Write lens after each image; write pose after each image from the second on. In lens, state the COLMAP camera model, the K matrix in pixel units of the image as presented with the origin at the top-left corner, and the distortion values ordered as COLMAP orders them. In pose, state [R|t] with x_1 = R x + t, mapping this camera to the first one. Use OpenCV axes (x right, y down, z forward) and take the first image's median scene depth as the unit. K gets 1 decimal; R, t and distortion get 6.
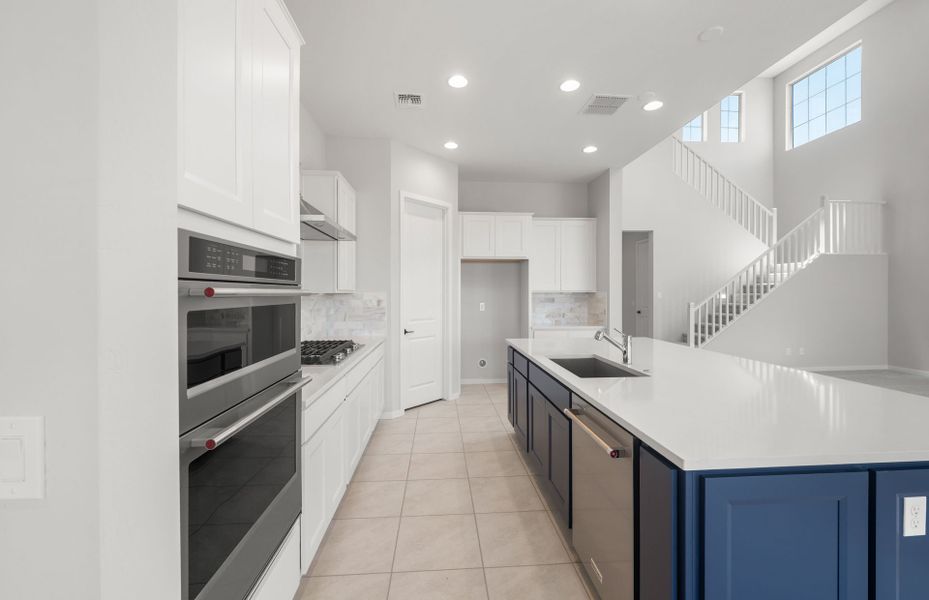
lens RADIAL K [[369.7, 0, 462.9], [0, 369.7, 295.5], [0, 0, 1]] dist [-0.001490, -0.001181]
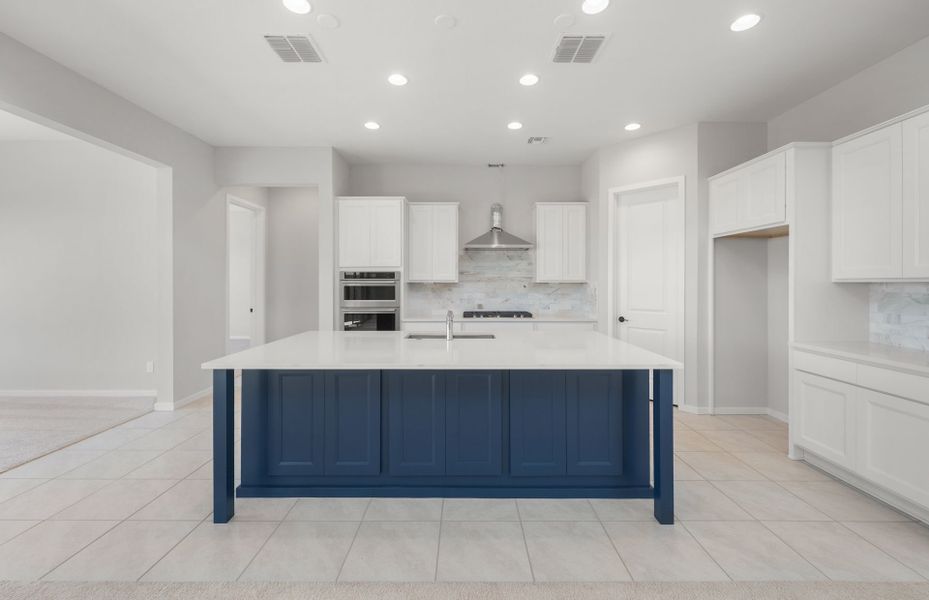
lens RADIAL K [[369.7, 0, 467.1], [0, 369.7, 284.2], [0, 0, 1]] dist [-0.001490, -0.001181]
pose [[-0.057388, 0.005915, -0.998334, 0.980093], [-0.006539, 0.999959, 0.006301, -0.006043], [0.998331, 0.006890, -0.057347, 0.658588]]
